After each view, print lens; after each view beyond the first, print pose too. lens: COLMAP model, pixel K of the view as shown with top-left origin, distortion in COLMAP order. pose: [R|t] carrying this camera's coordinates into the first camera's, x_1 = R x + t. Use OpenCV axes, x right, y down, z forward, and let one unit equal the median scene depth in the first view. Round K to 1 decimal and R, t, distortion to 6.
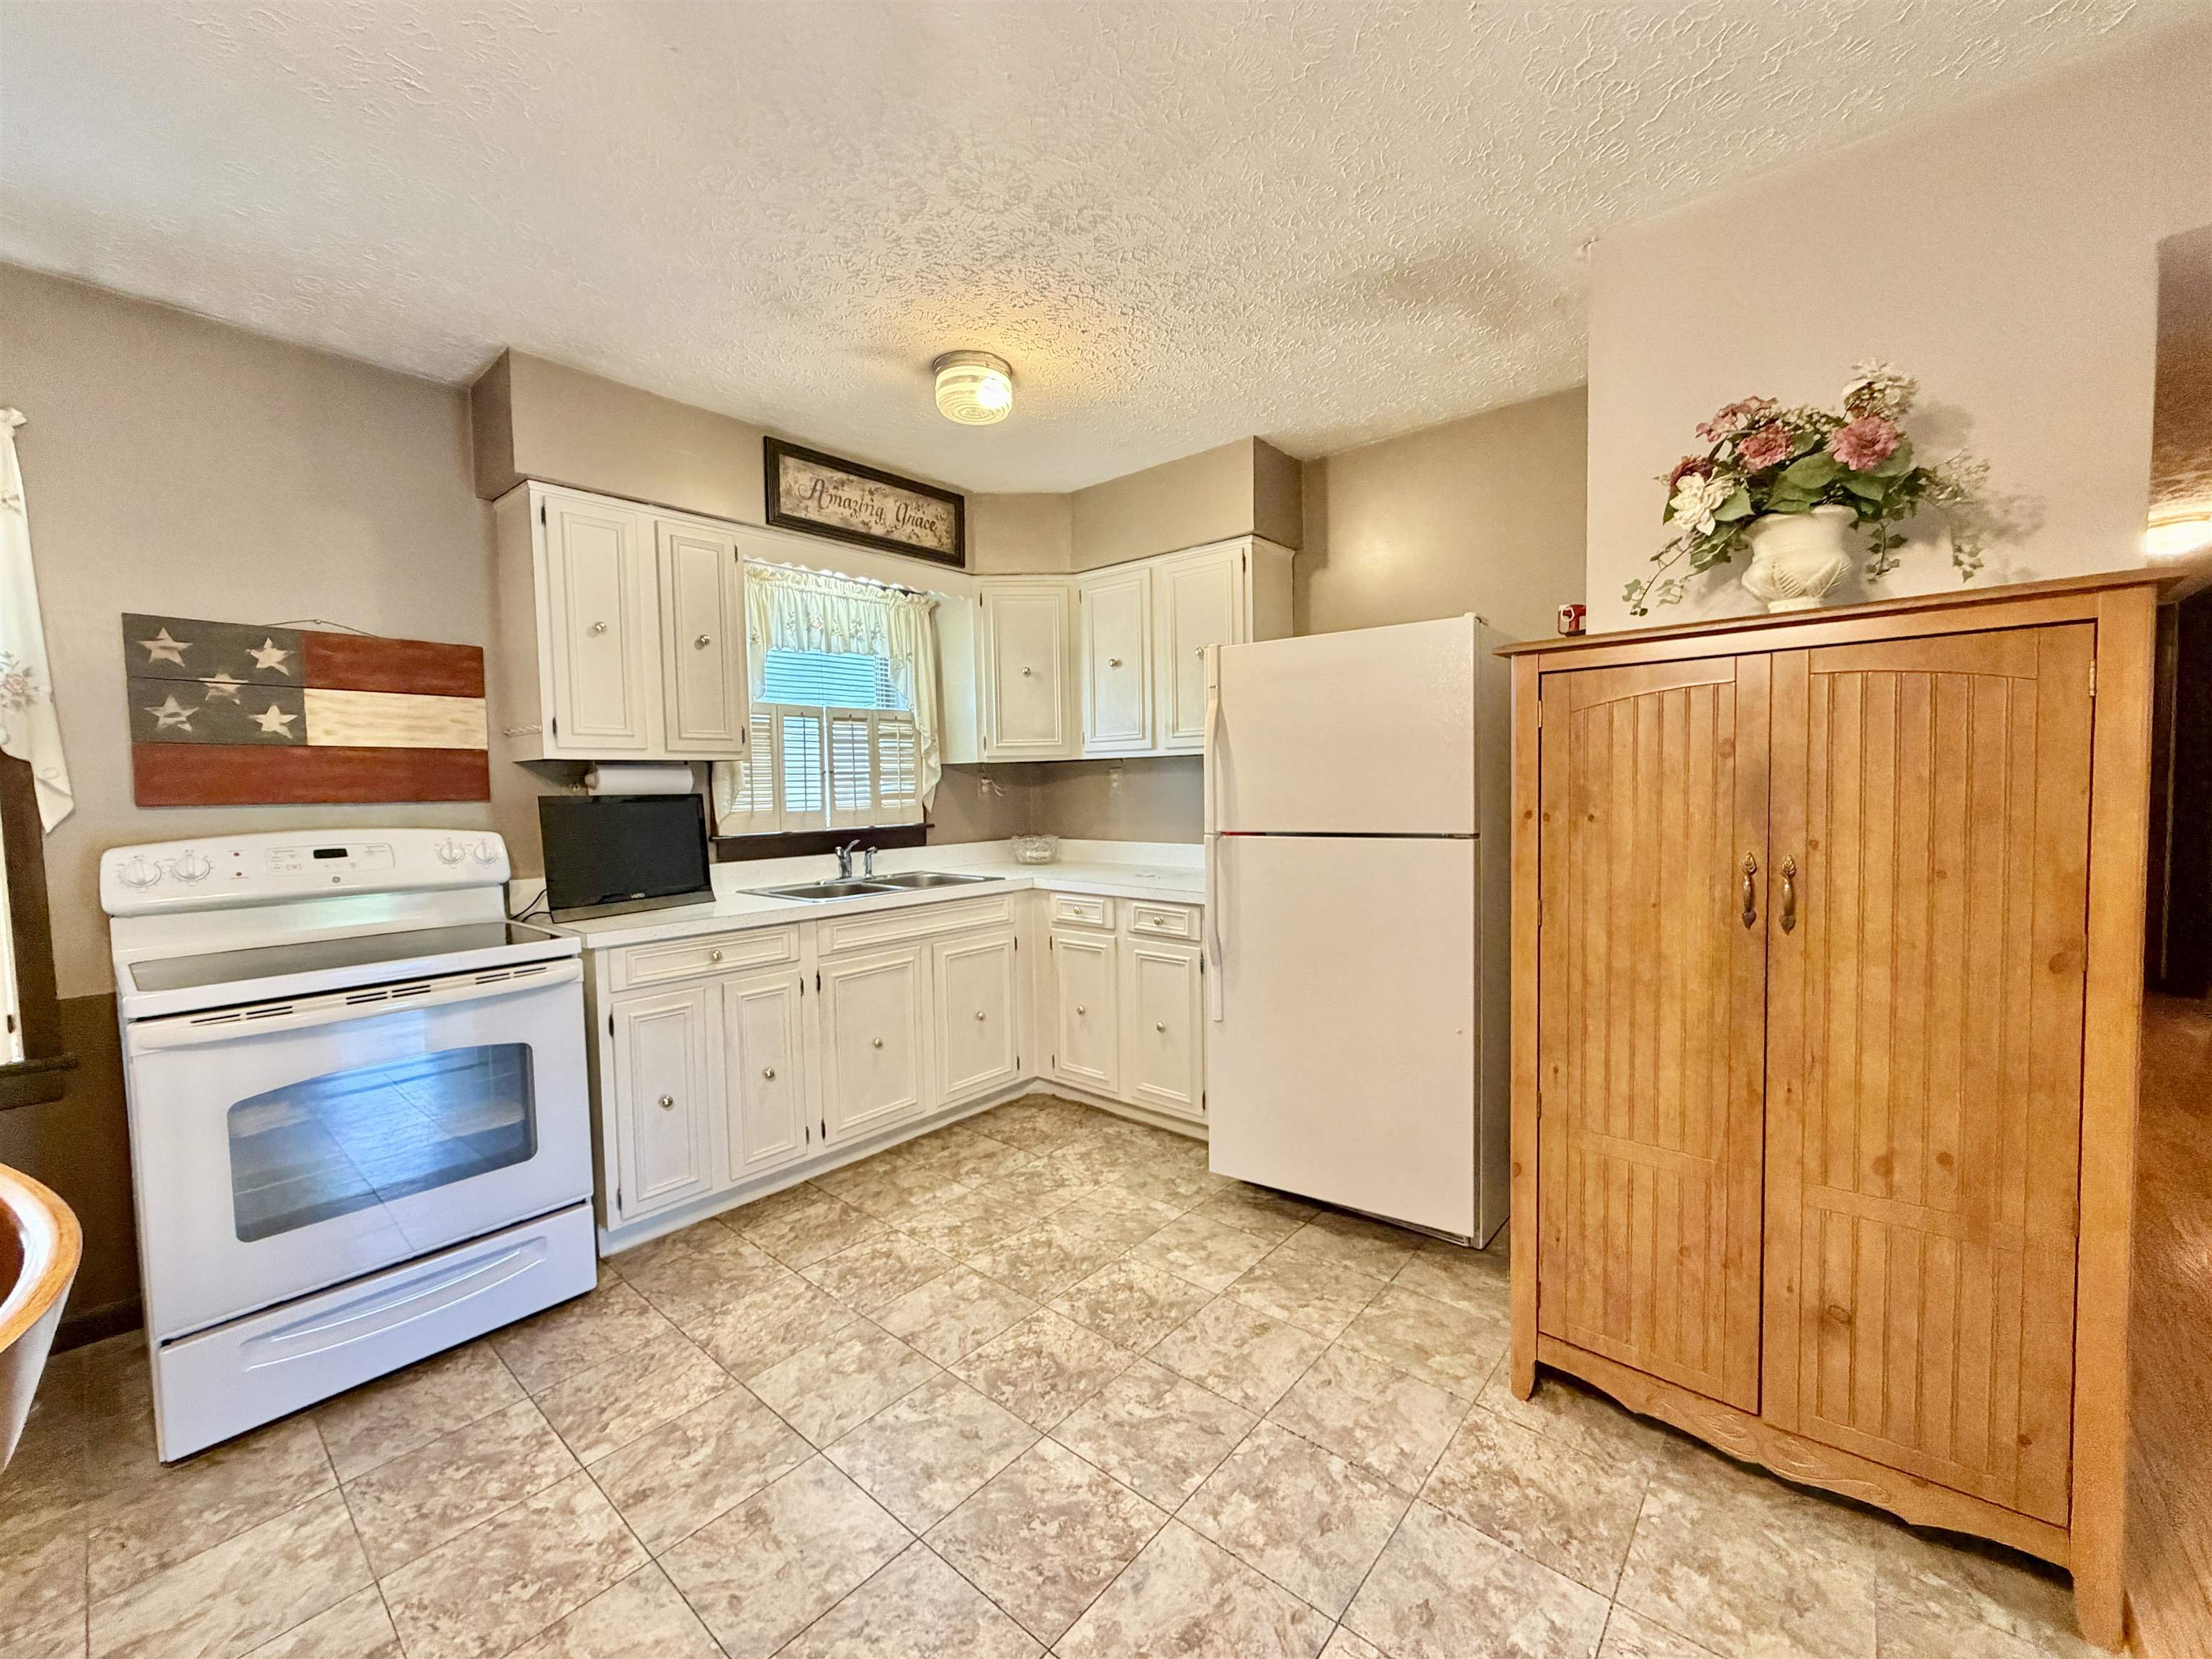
lens RADIAL K [[884.4, 0, 1102.3], [0, 884.4, 829.1], [0, 0, 1]] dist [-0.000656, 0.000197]
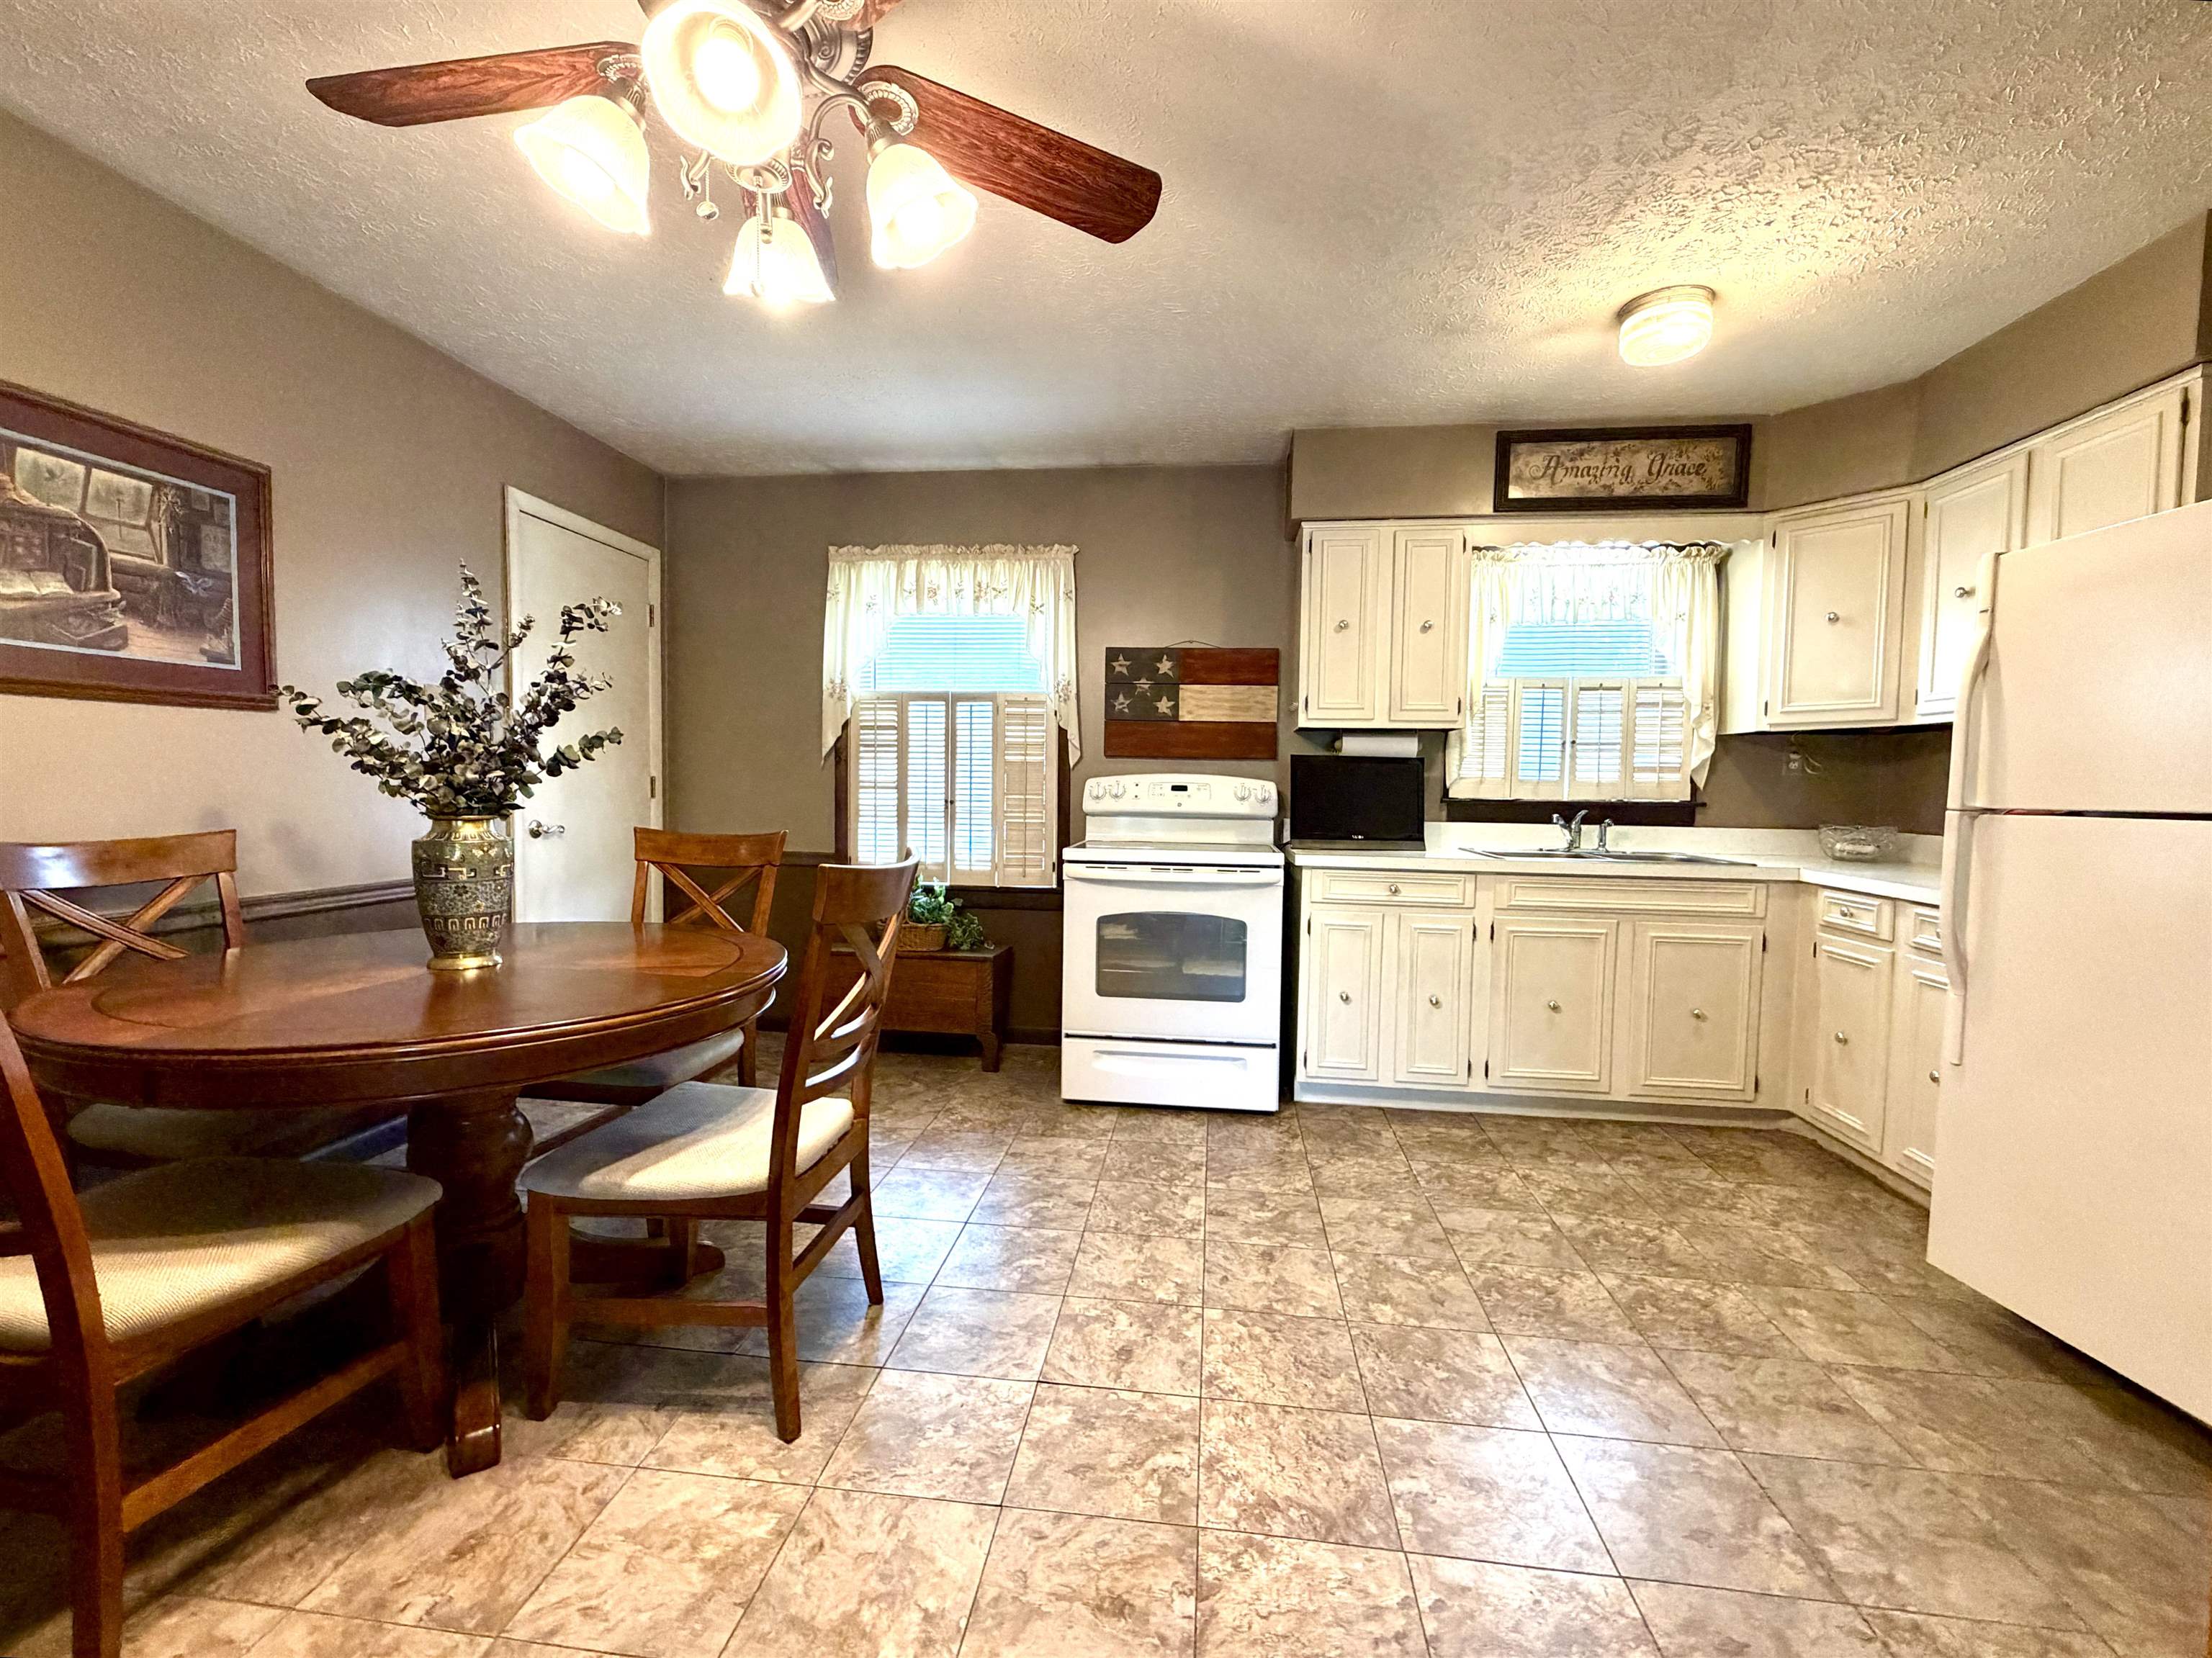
lens RADIAL K [[932.4, 0, 1097.1], [0, 932.4, 829.2], [0, 0, 1]] dist [-0.000998, -0.000356]
pose [[0.551161, 0.069138, -0.831530, 0.412986], [-0.069782, 0.996889, 0.036634, 0.047220], [0.831476, 0.037834, 0.554271, -0.041006]]
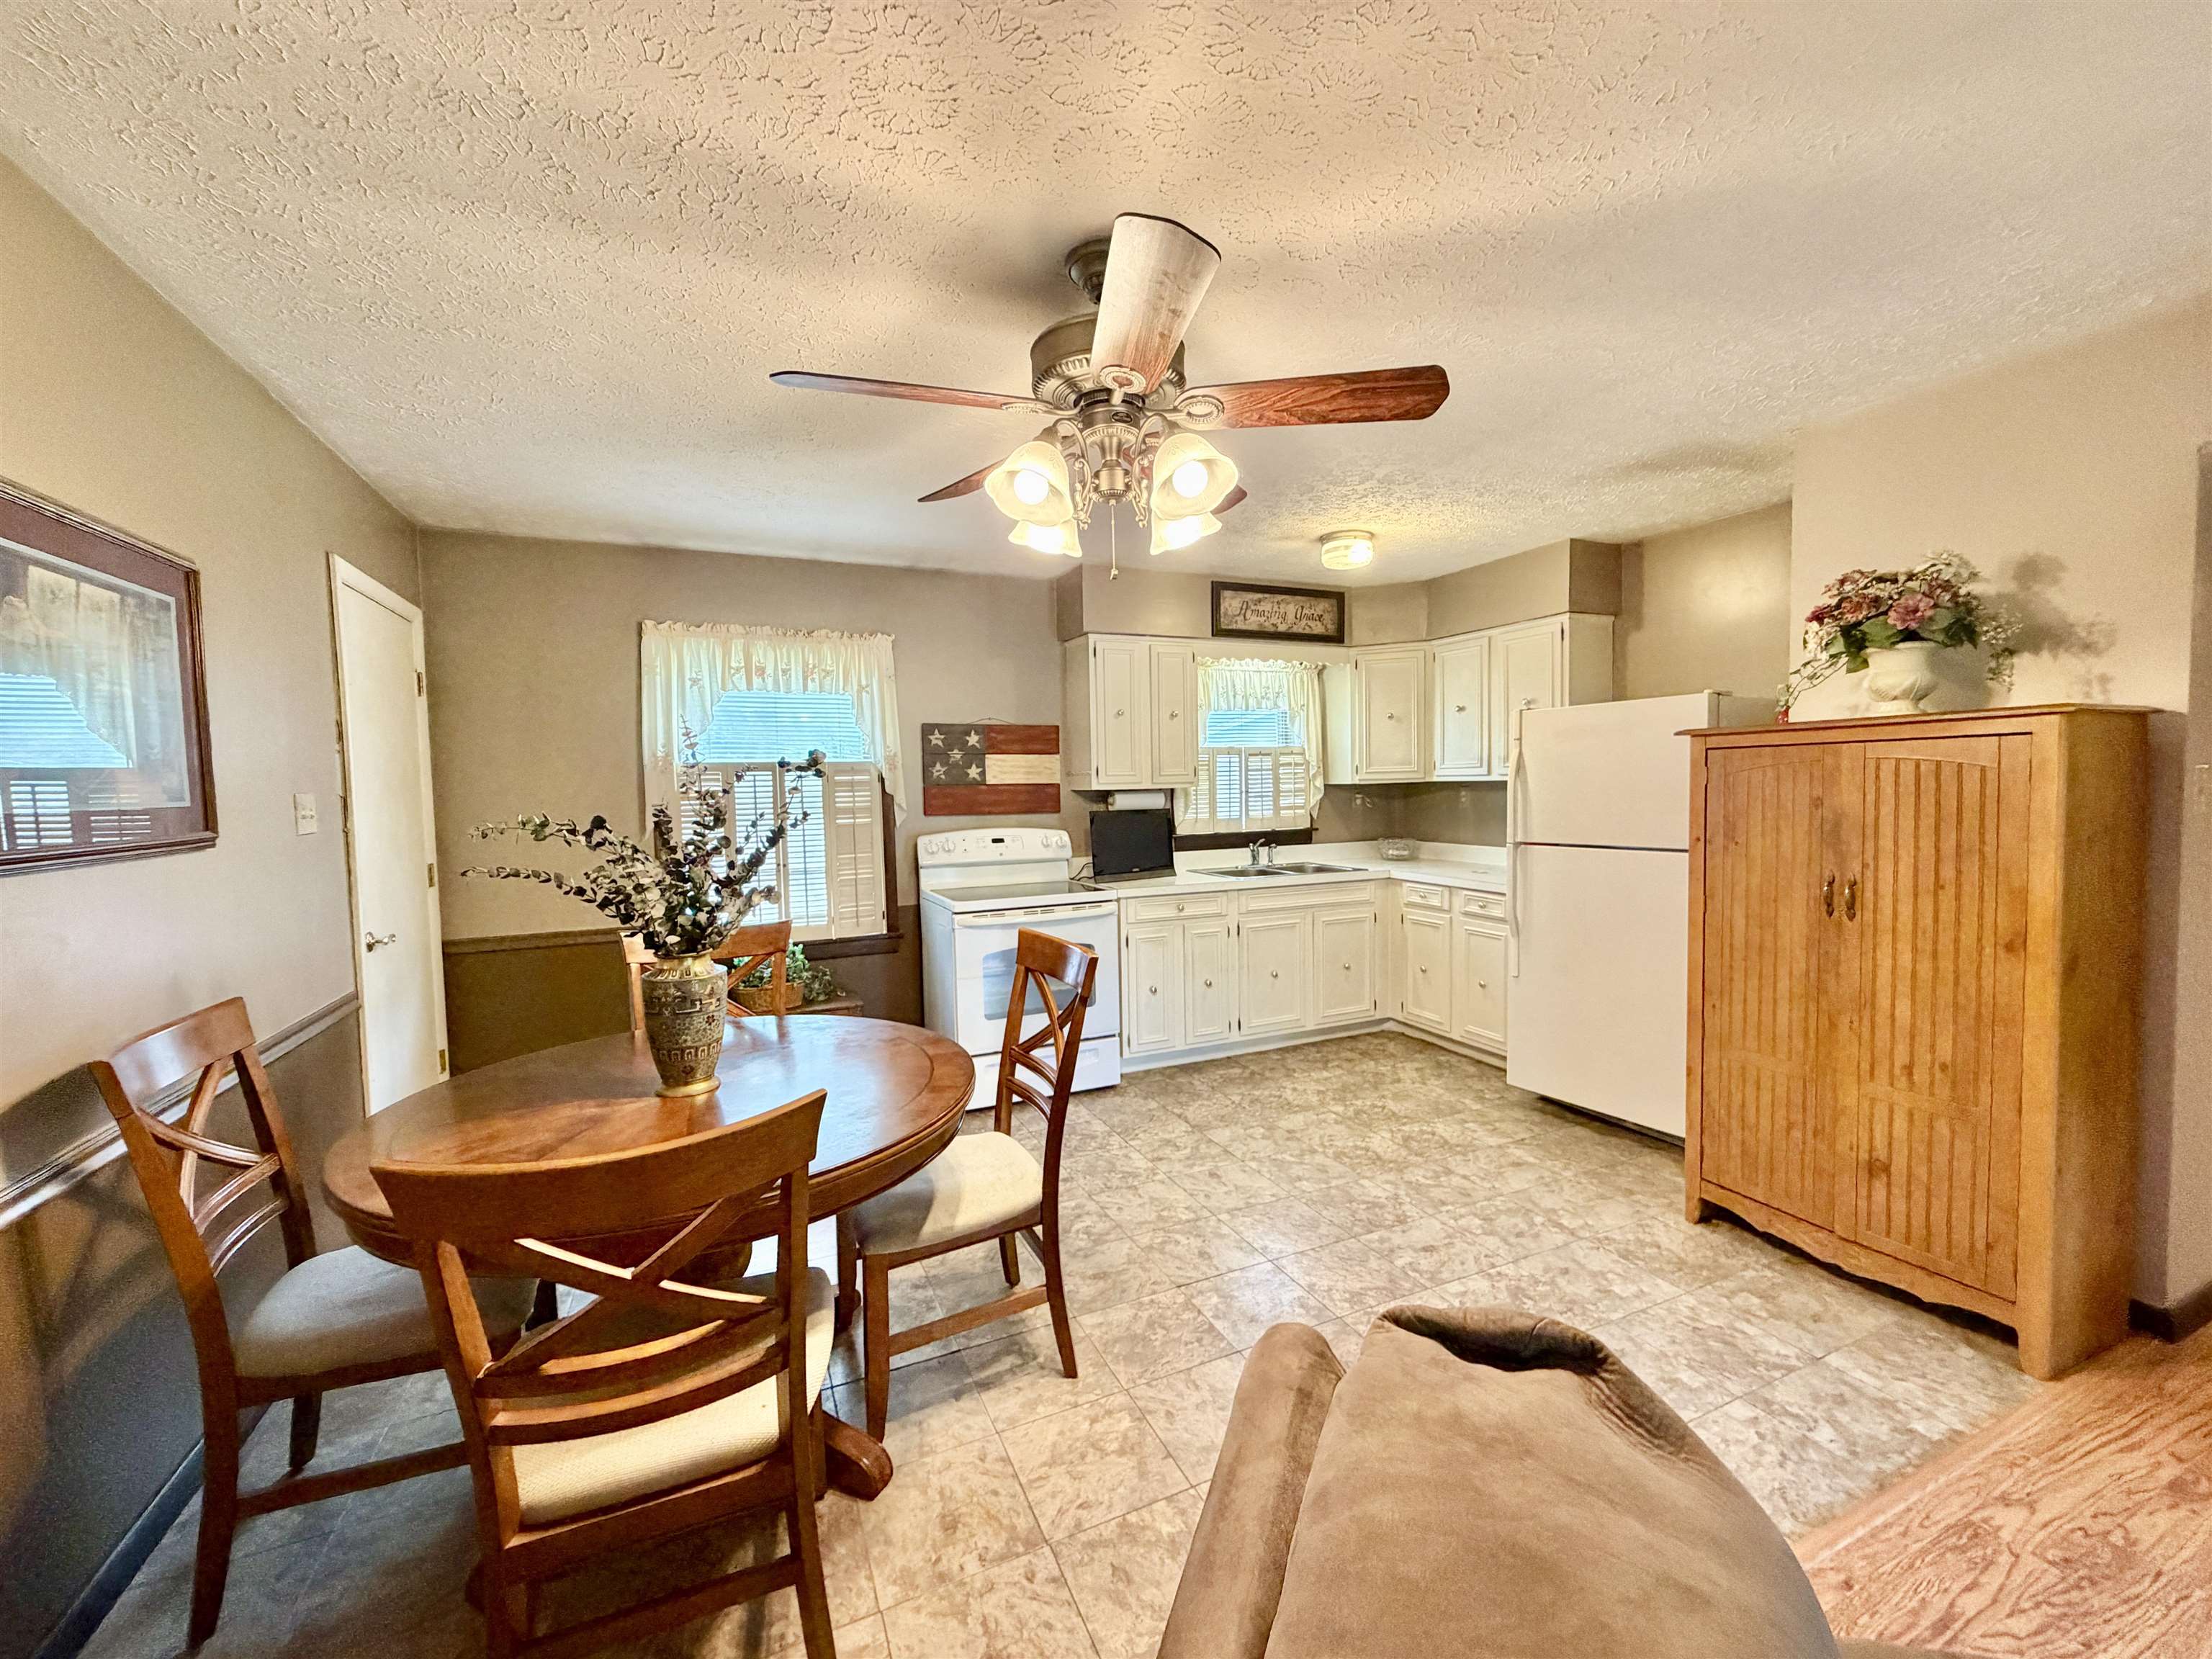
lens RADIAL K [[884.4, 0, 1100.7], [0, 884.4, 831.0], [0, 0, 1]] dist [-0.000656, 0.000197]
pose [[0.904075, 0.023599, -0.426722, 0.144570], [-0.018819, 0.999704, 0.015416, -0.026103], [0.426959, -0.005907, 0.904252, -0.614373]]
